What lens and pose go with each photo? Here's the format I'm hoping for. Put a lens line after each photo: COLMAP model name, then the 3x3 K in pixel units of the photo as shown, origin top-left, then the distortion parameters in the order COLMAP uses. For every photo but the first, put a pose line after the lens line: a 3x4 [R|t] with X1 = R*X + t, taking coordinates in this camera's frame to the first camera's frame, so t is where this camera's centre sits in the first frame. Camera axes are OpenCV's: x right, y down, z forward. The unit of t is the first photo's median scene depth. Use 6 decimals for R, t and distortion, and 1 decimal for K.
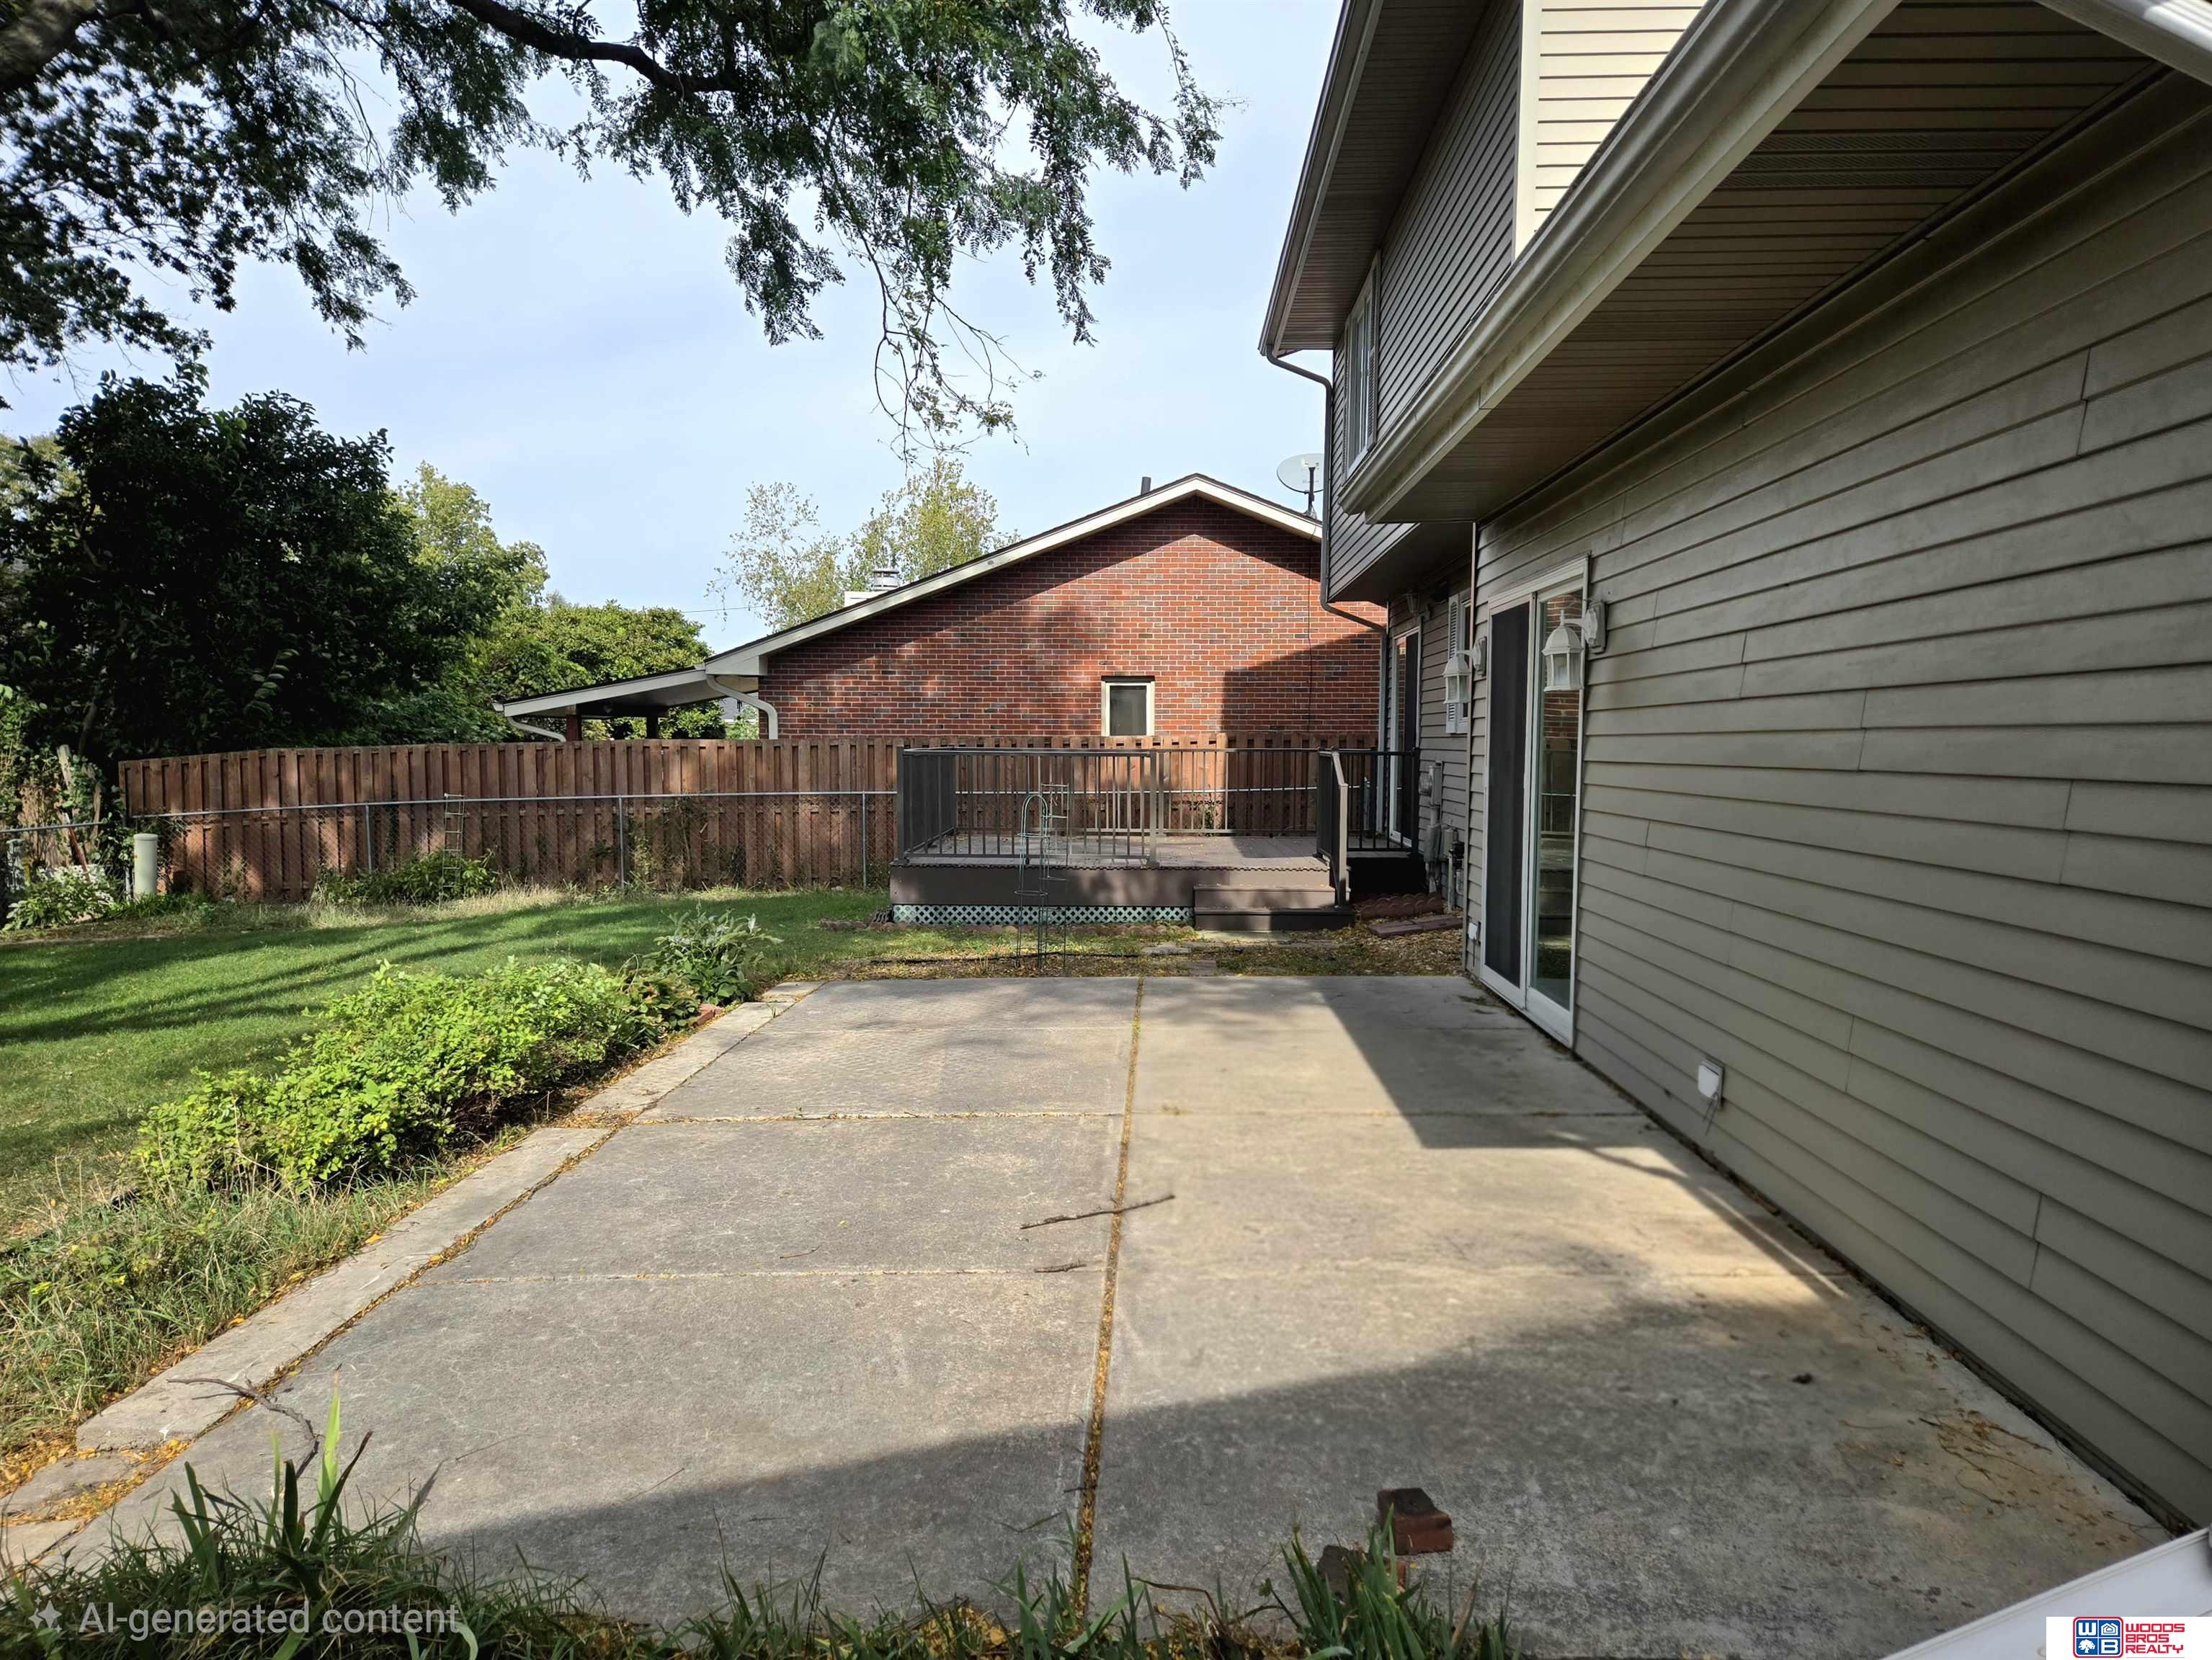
lens RADIAL K [[1482.6, 0, 1106.8], [0, 1482.6, 848.3], [0, 0, 1]] dist [0.039568, -0.029103]
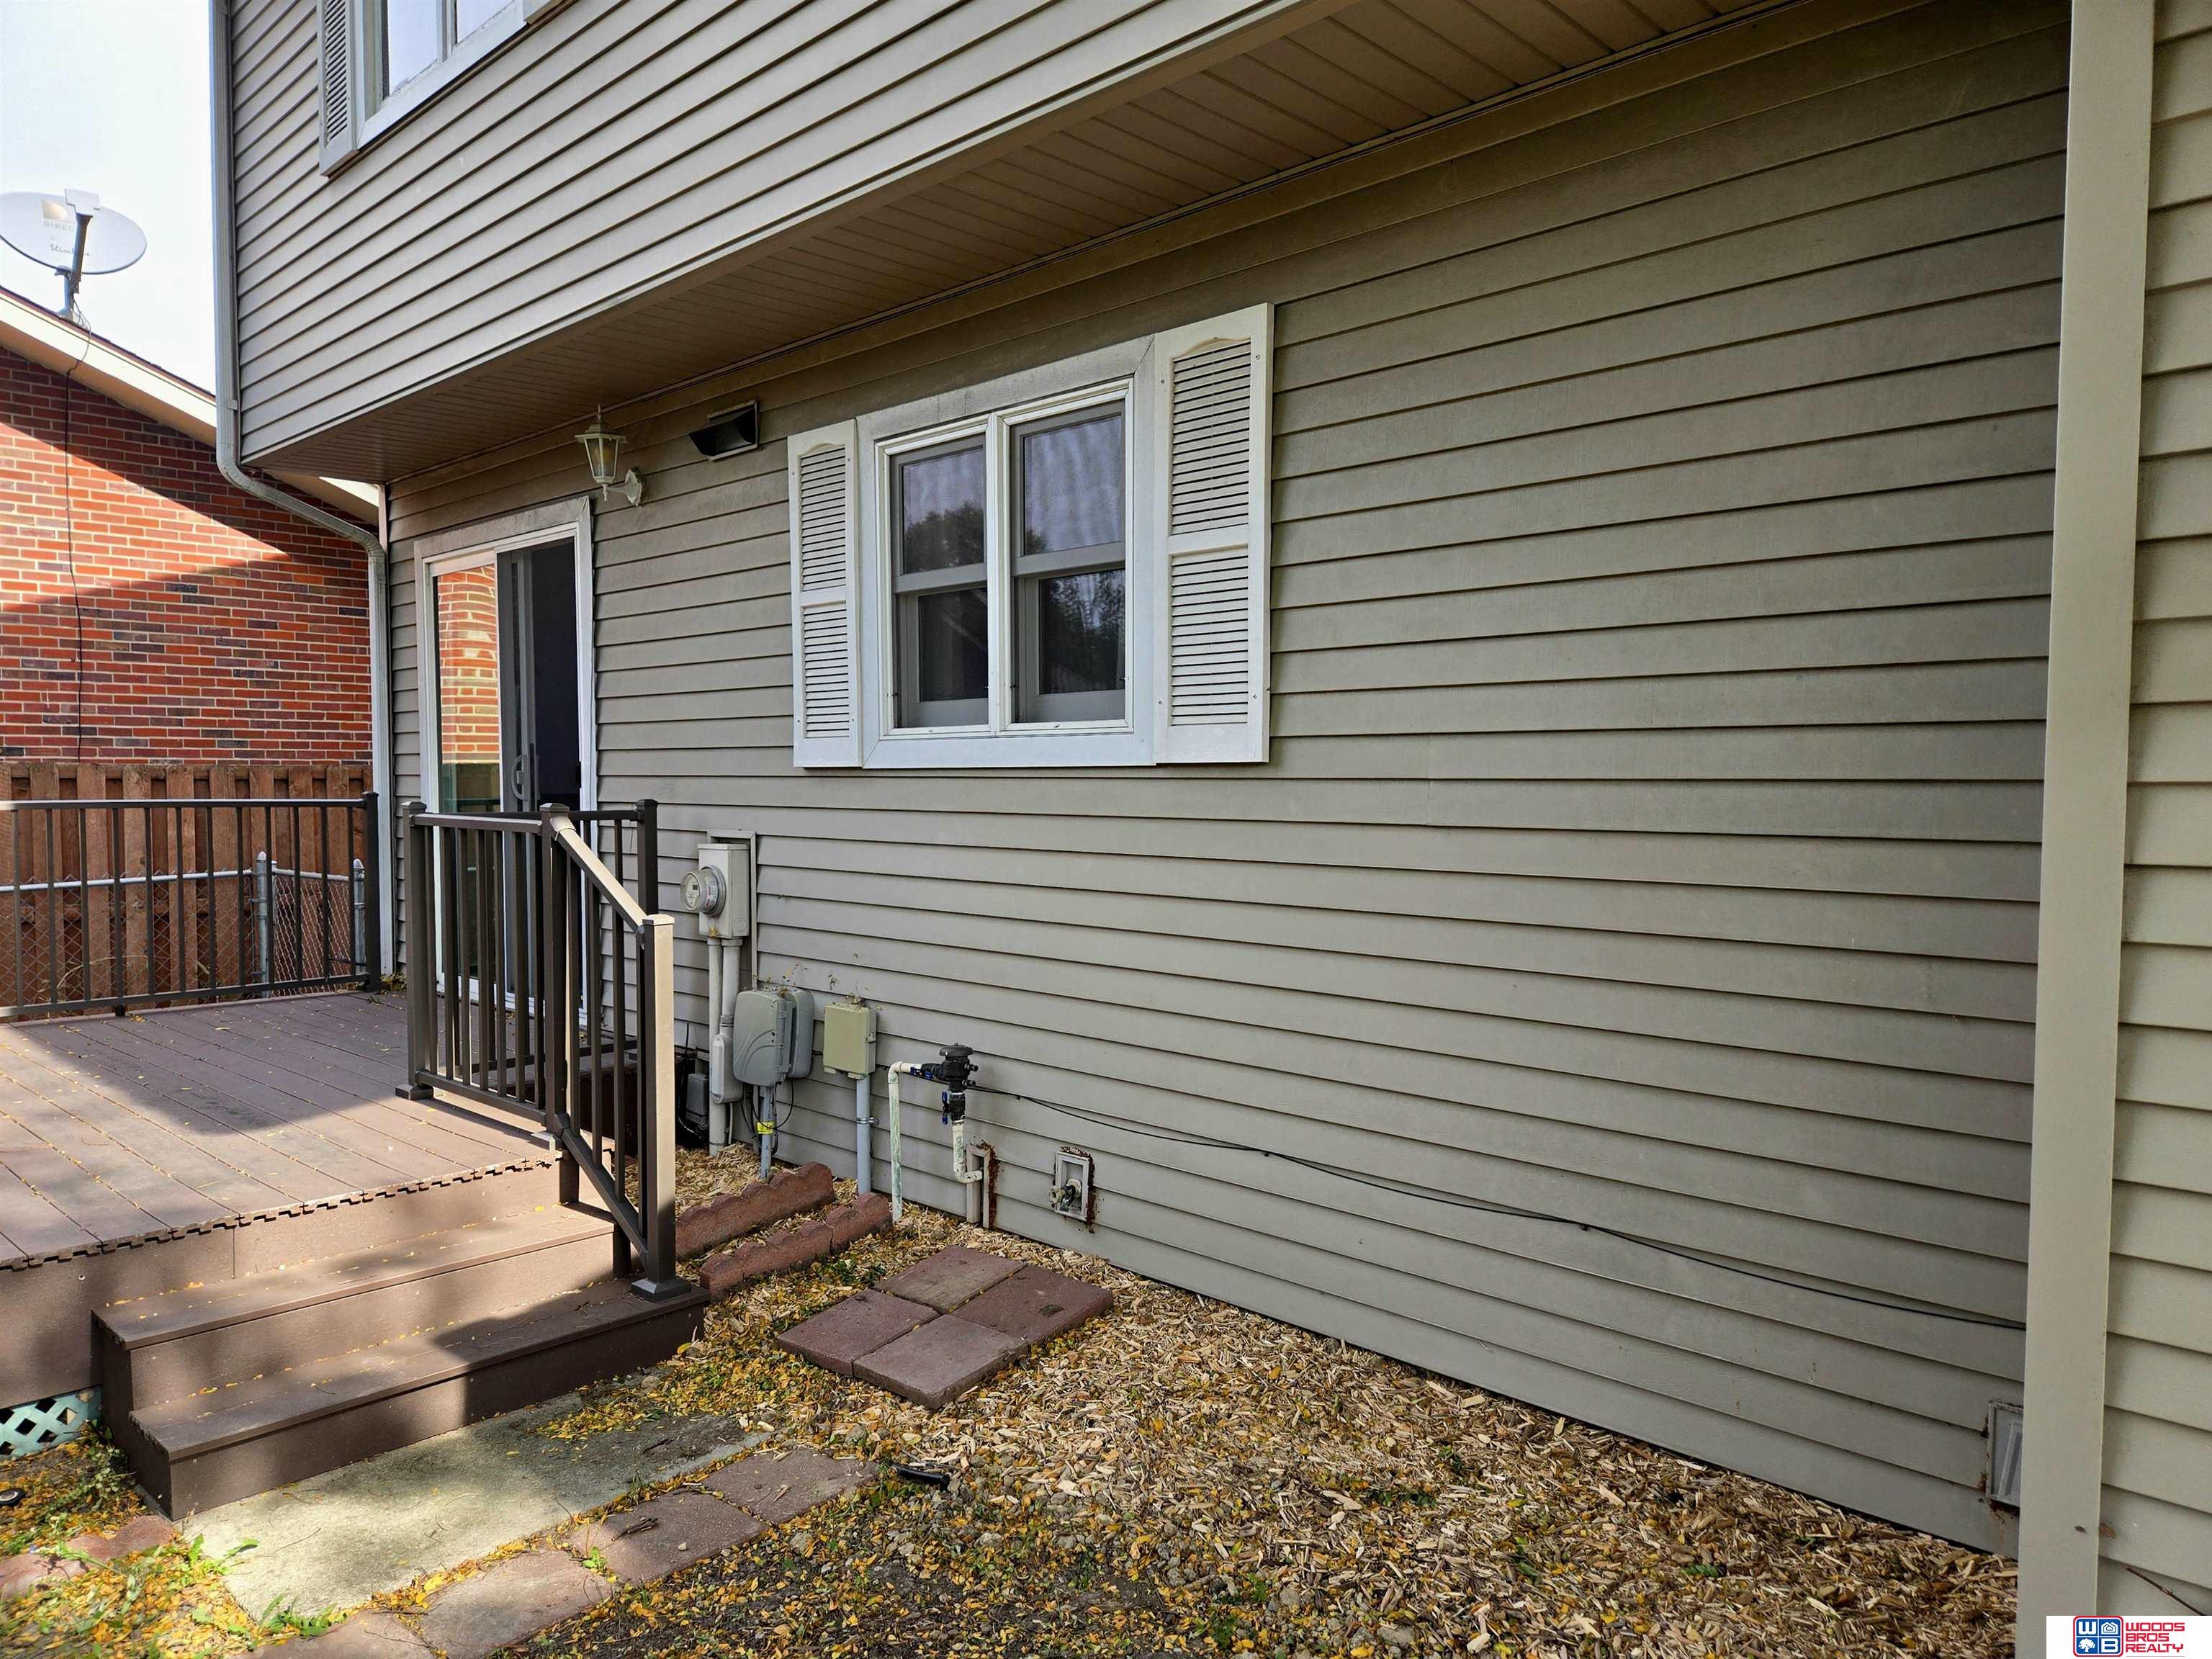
lens RADIAL K [[1482.7, 0, 1102.5], [0, 1482.7, 845.4], [0, 0, 1]] dist [0.039568, -0.029103]
pose [[0.661594, -0.036350, 0.748981, -0.015820], [0.054075, 0.998537, 0.000697, -0.033107], [-0.747910, 0.040040, 0.662591, 0.426149]]
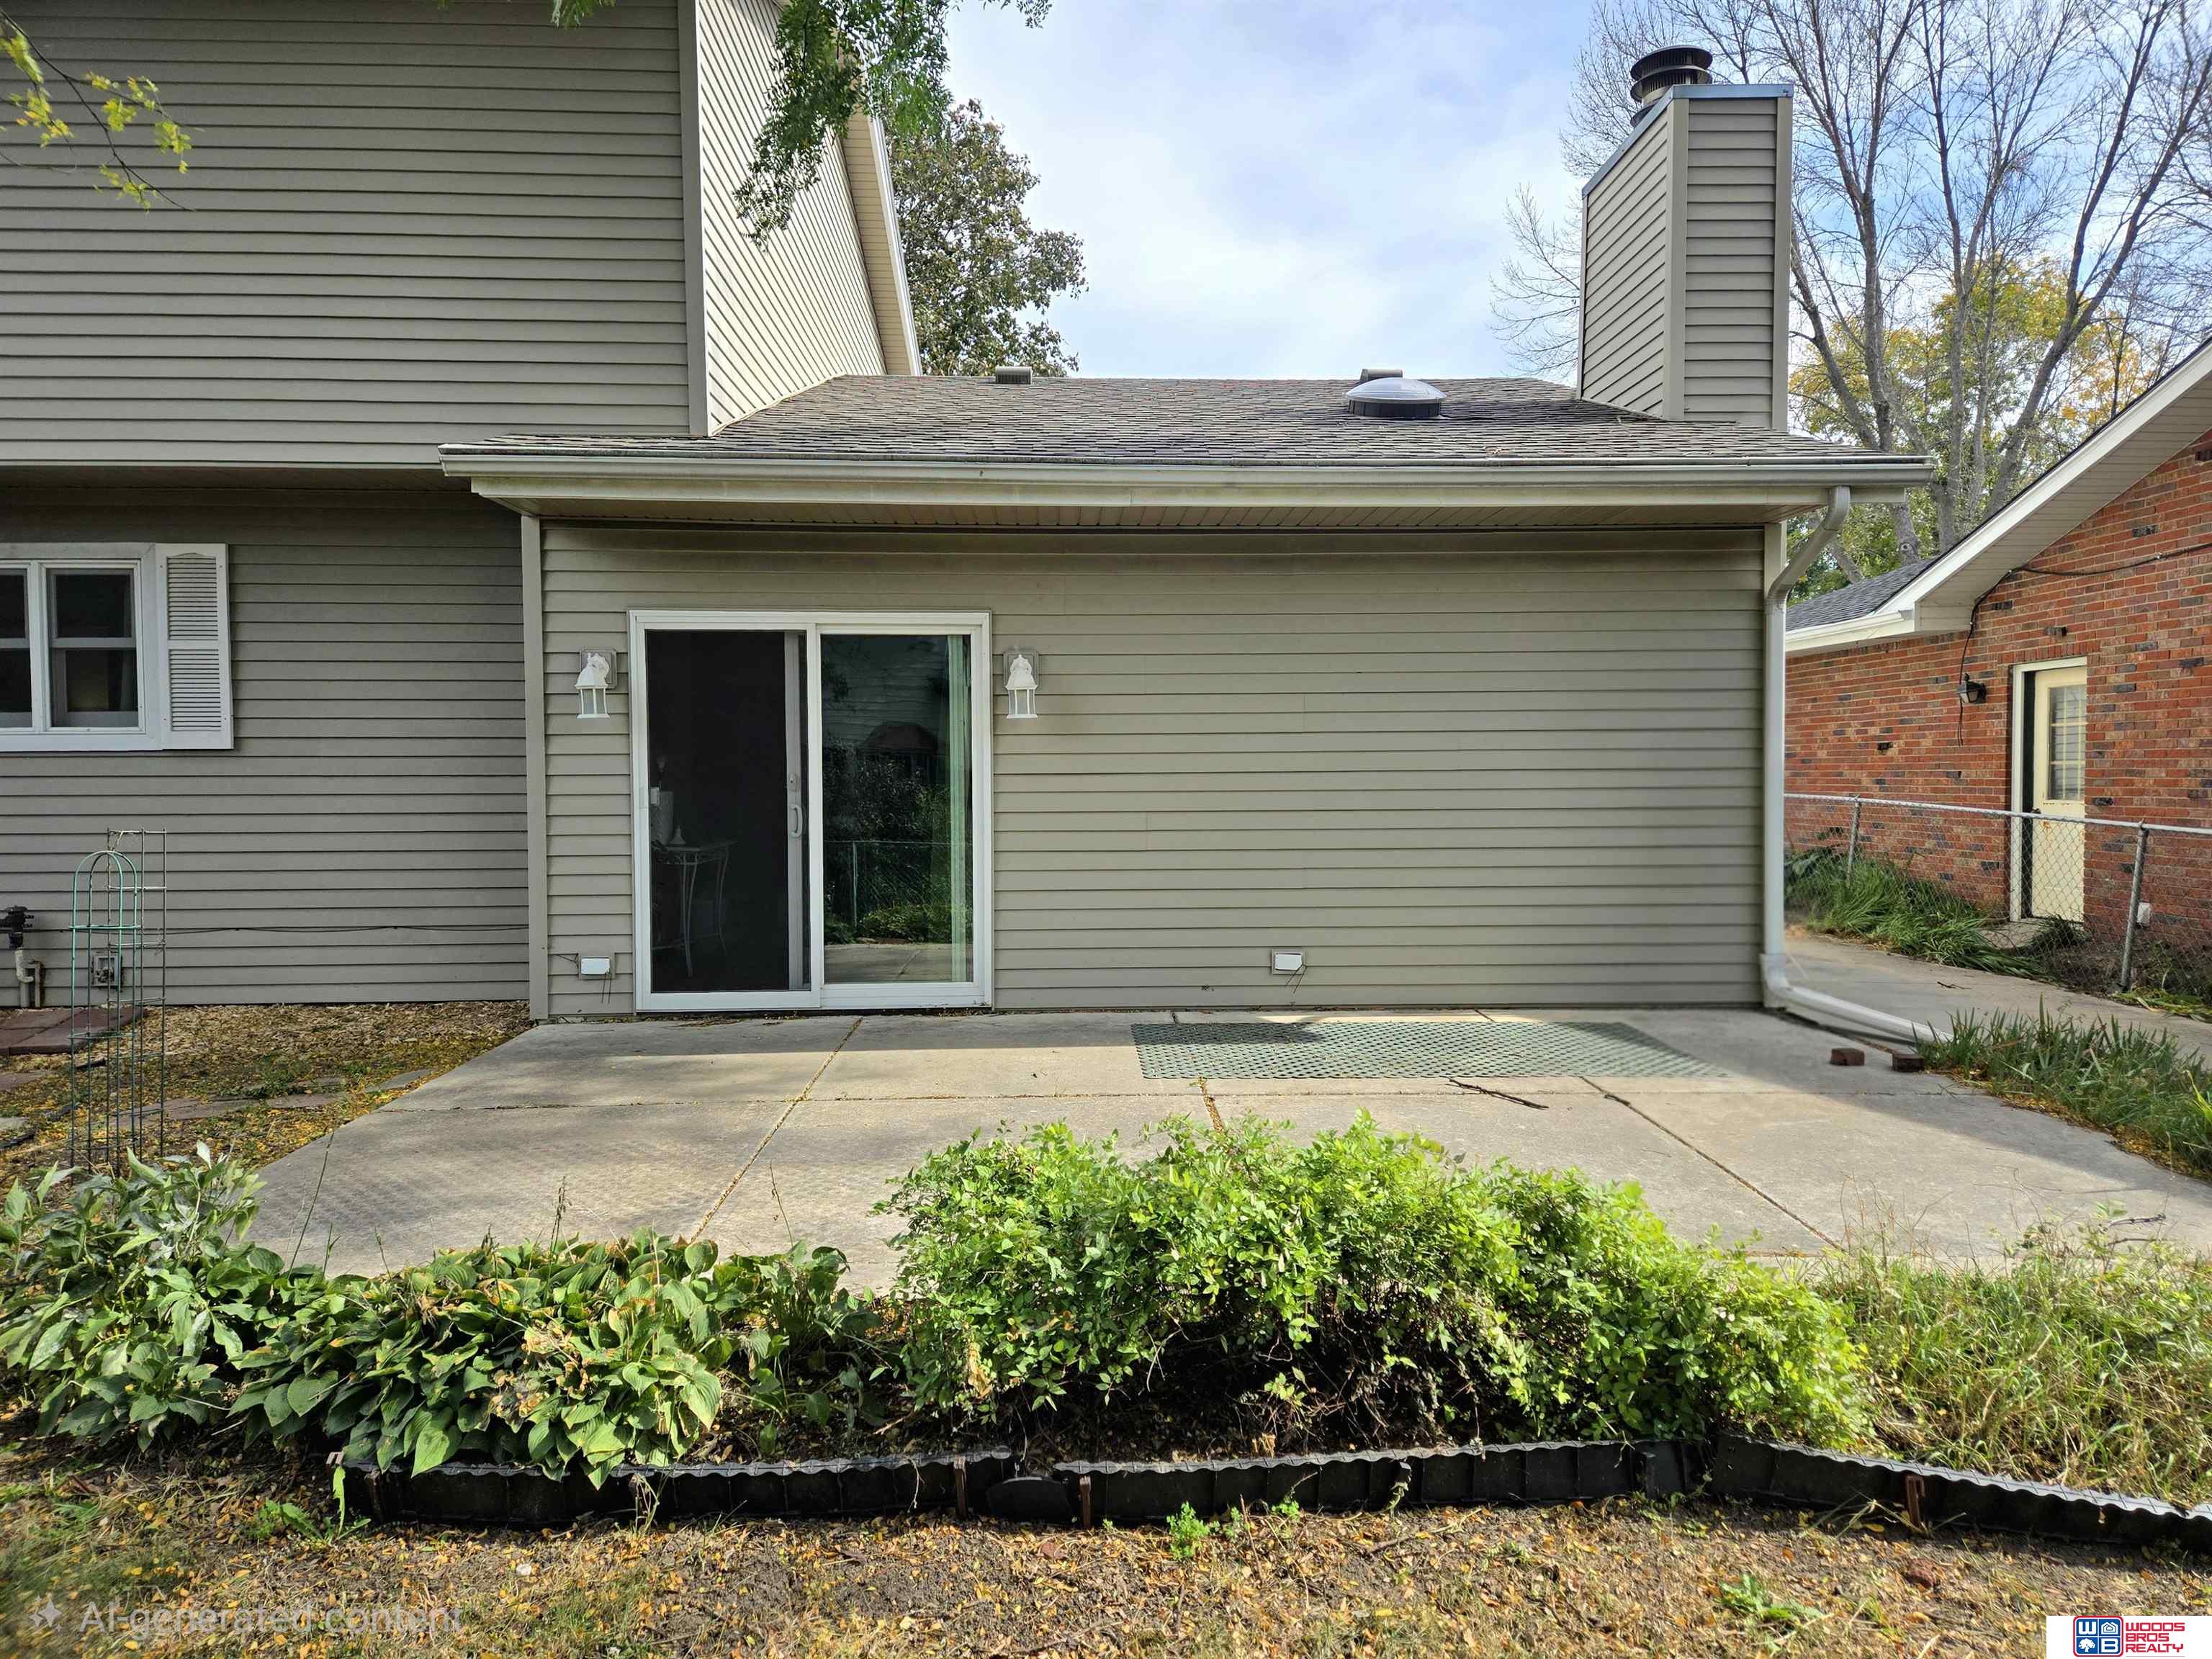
lens RADIAL K [[1482.7, 0, 1119.4], [0, 1482.7, 828.1], [0, 0, 1]] dist [0.039568, -0.029103]
pose [[-0.080267, -0.042153, 0.995882, -0.320856], [0.076158, 0.995926, 0.048293, -0.020668], [-0.993860, 0.079721, -0.076730, 0.314162]]
